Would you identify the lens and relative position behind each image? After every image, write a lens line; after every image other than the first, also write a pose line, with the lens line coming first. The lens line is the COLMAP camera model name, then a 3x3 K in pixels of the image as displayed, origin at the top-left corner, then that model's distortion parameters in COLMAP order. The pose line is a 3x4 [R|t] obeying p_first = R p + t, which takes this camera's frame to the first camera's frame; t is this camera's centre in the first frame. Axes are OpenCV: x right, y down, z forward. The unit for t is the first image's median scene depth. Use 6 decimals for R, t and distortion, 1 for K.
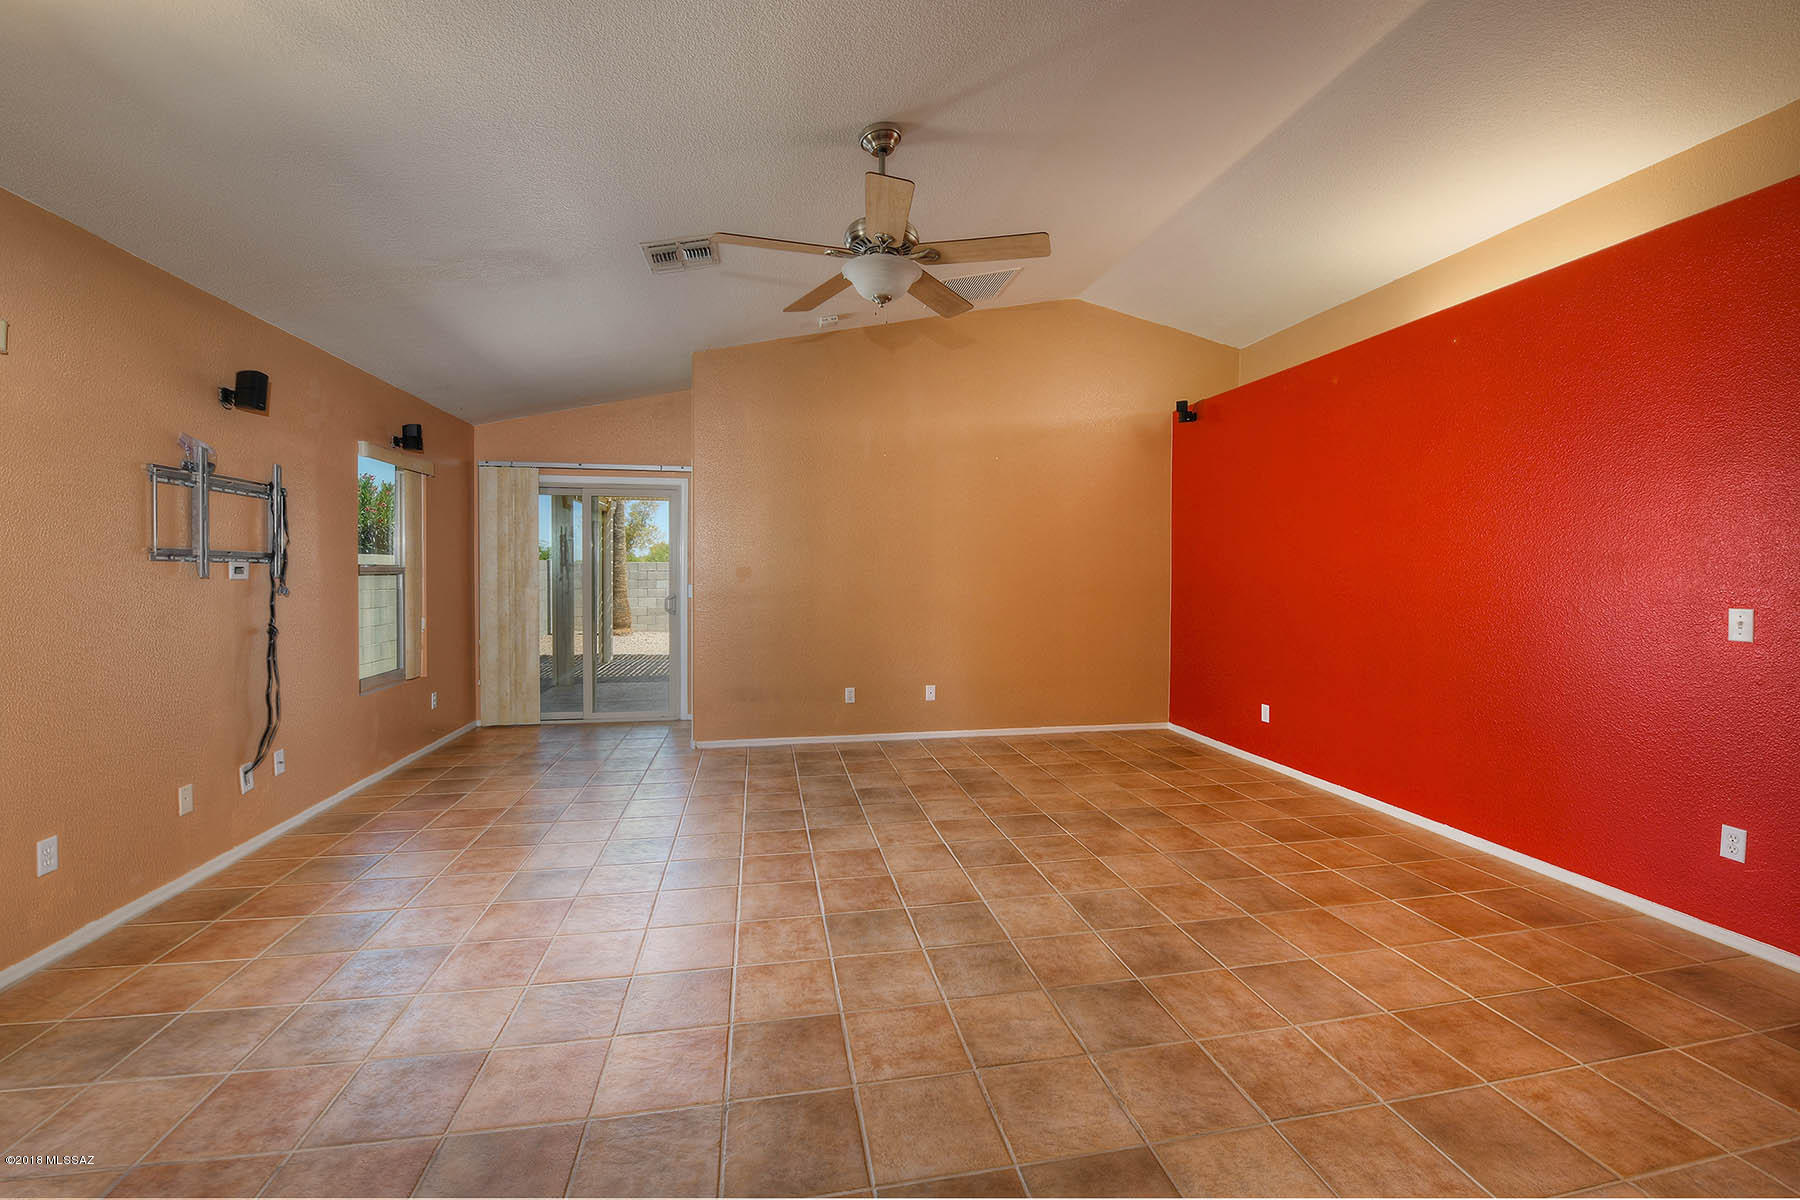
lens RADIAL K [[721.7, 0, 893.3], [0, 721.7, 565.9], [0, 0, 1]] dist [-0.001124, -0.003976]
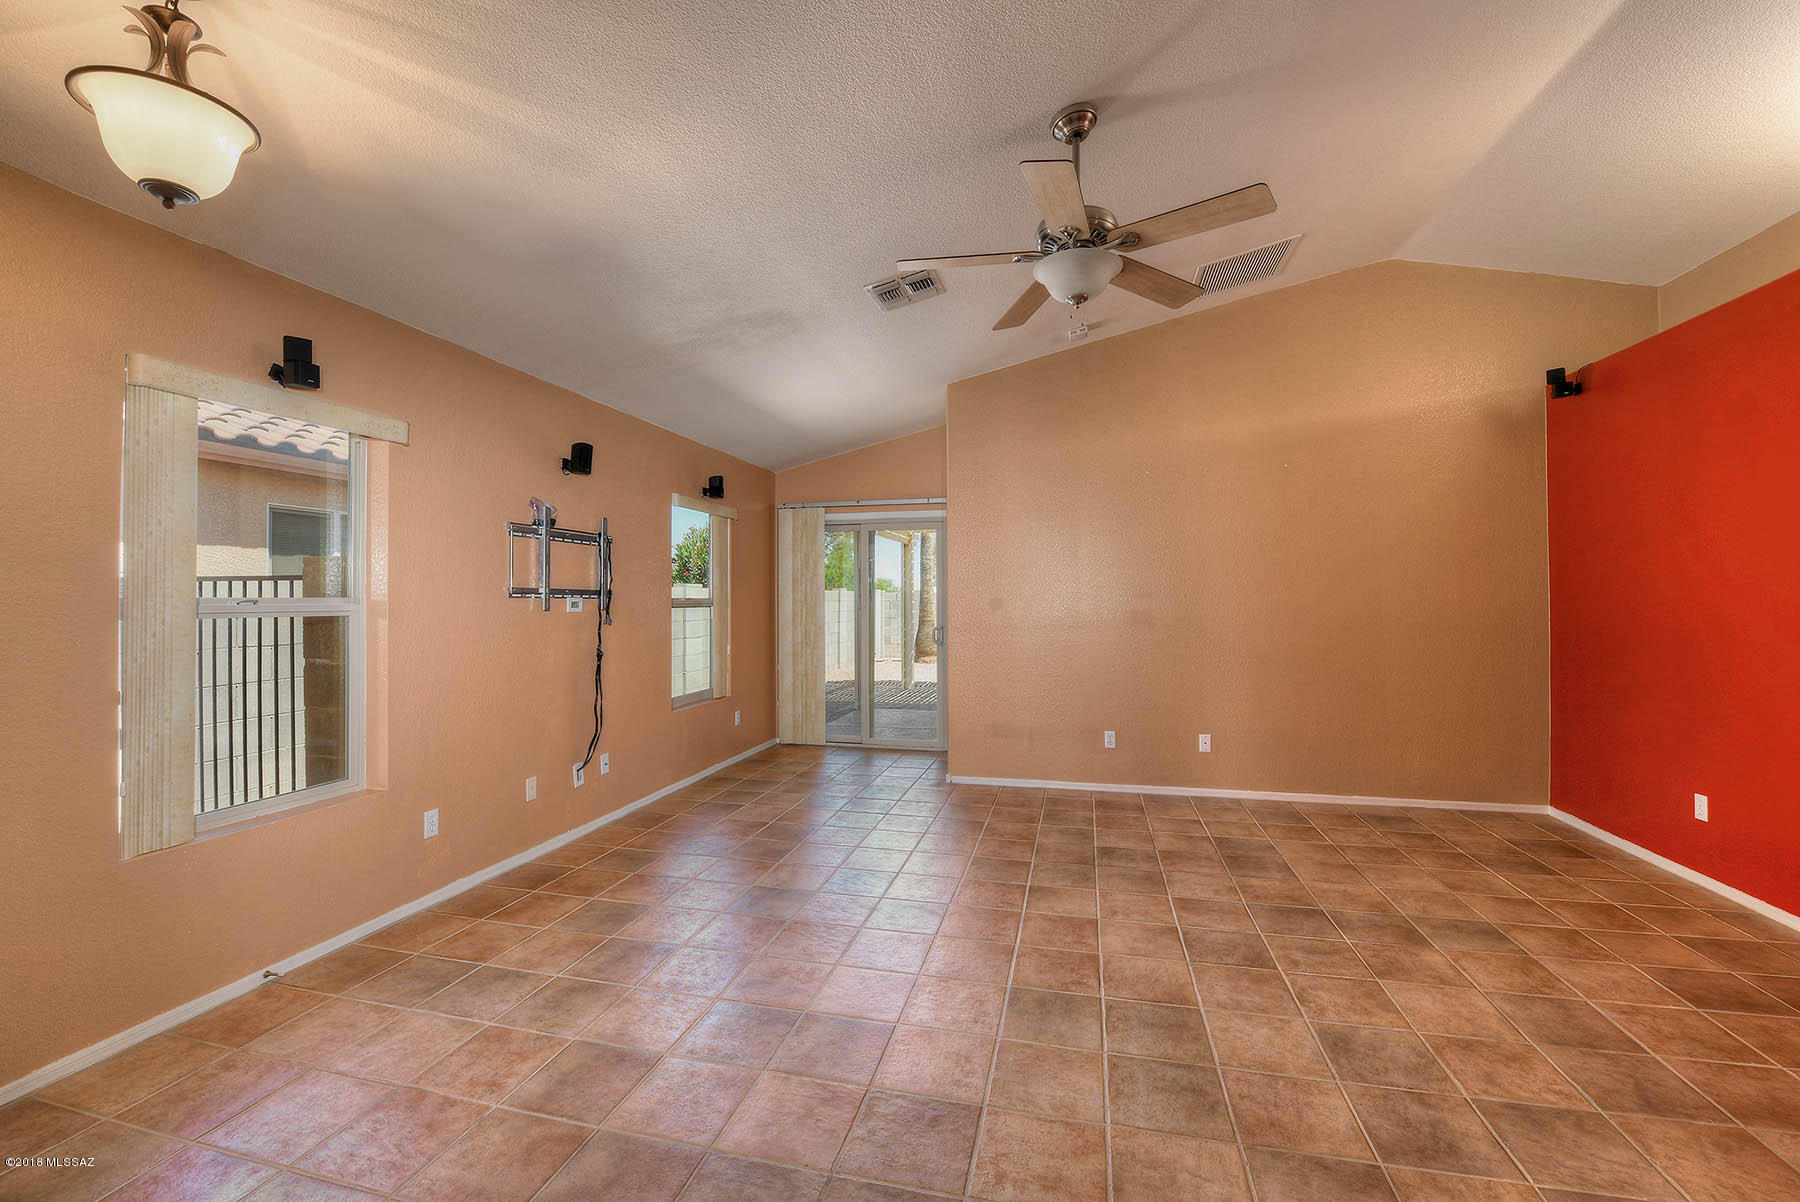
lens RADIAL K [[739.8, 0, 909.9], [0, 739.8, 576.9], [0, 0, 1]] dist [-0.003485, -0.005927]
pose [[0.915962, -0.018532, -0.400837, 0.127962], [0.009179, 0.999639, -0.025241, -0.004311], [0.401160, 0.019441, 0.915802, 0.071644]]
